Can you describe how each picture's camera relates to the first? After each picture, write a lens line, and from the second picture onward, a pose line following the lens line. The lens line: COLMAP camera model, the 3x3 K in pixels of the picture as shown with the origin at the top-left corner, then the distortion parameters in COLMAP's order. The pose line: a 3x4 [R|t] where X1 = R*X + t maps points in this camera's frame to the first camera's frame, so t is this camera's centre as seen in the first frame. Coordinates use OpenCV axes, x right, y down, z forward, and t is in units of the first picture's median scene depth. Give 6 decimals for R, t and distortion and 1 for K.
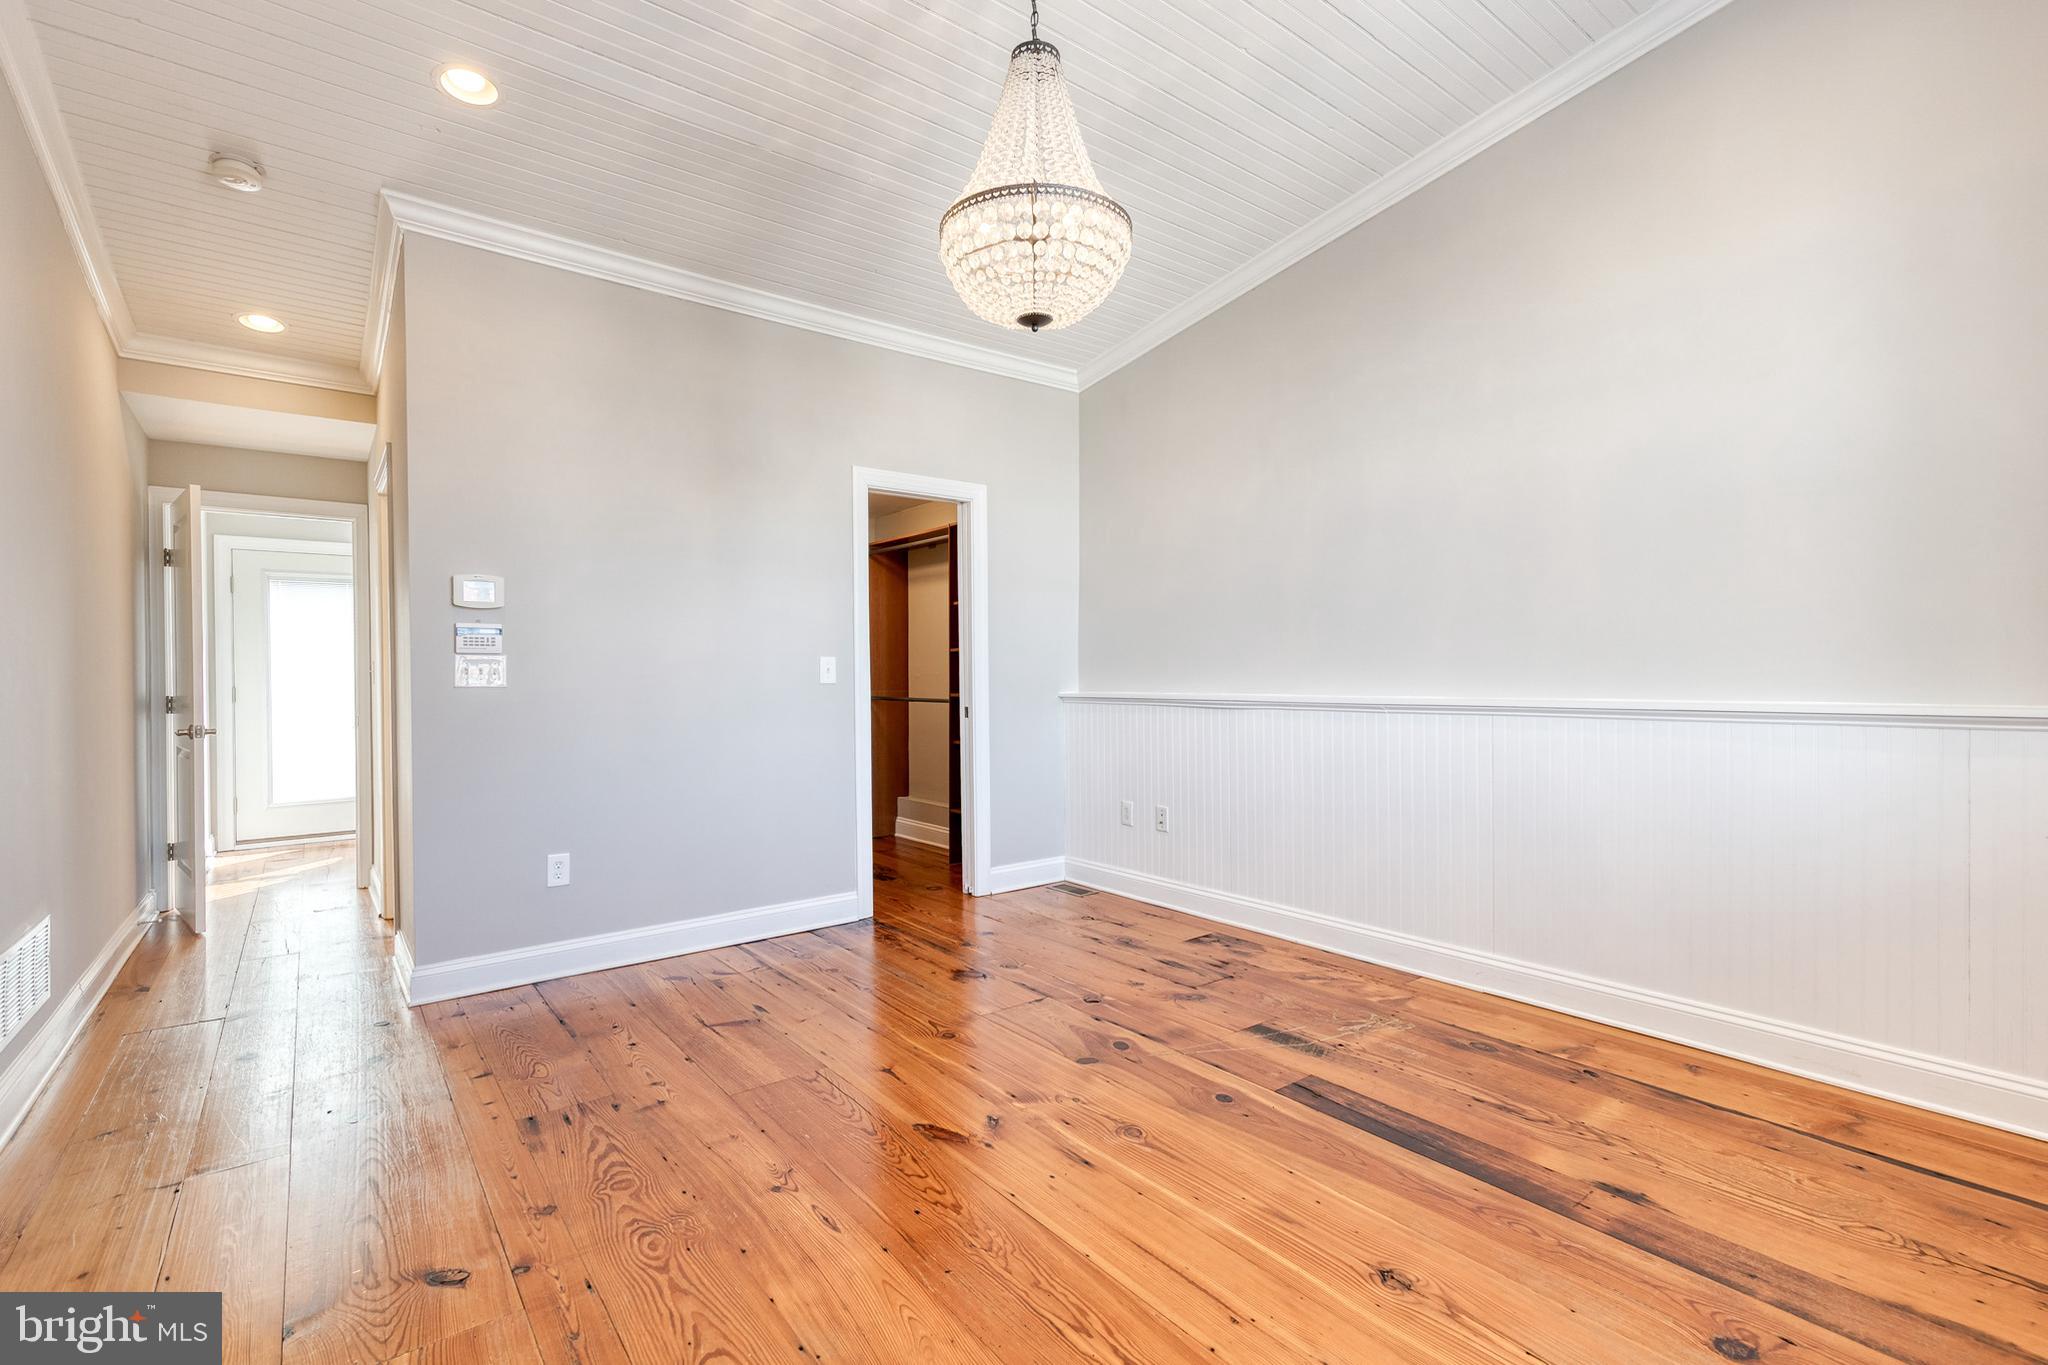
lens RADIAL K [[941.1, 0, 1029.2], [0, 941.1, 673.6], [0, 0, 1]] dist [0.012685, -0.001174]
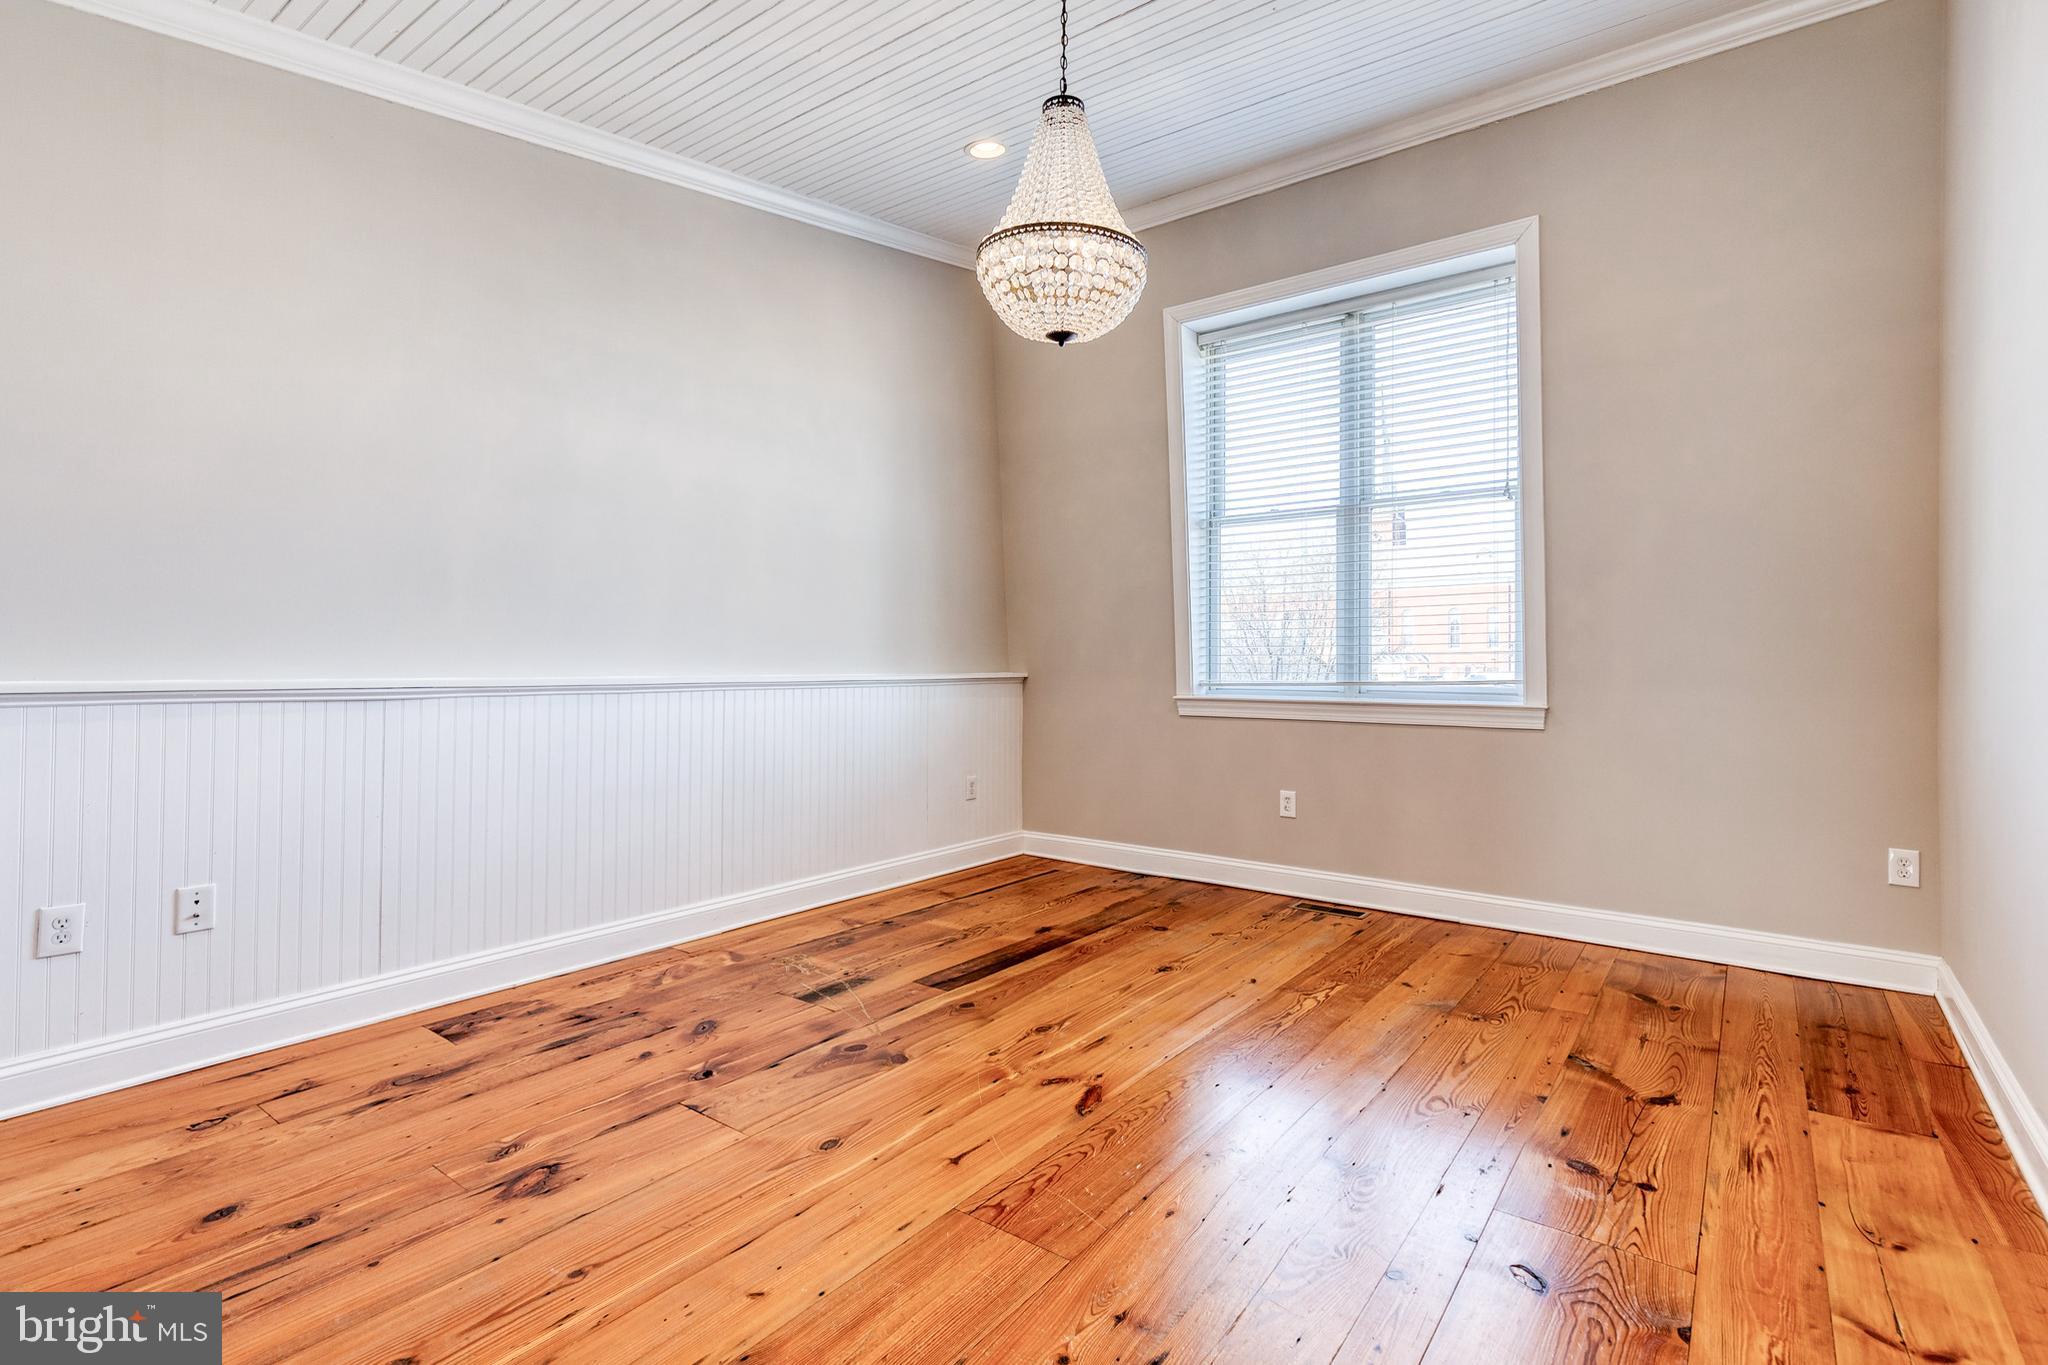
lens RADIAL K [[941.1, 0, 1029.2], [0, 941.1, 673.6], [0, 0, 1]] dist [0.012685, -0.001174]
pose [[-0.254890, -0.004001, 0.966962, -0.734269], [-0.003363, 0.999989, 0.003251, 0.007277], [-0.966964, -0.002424, -0.254901, 0.900340]]
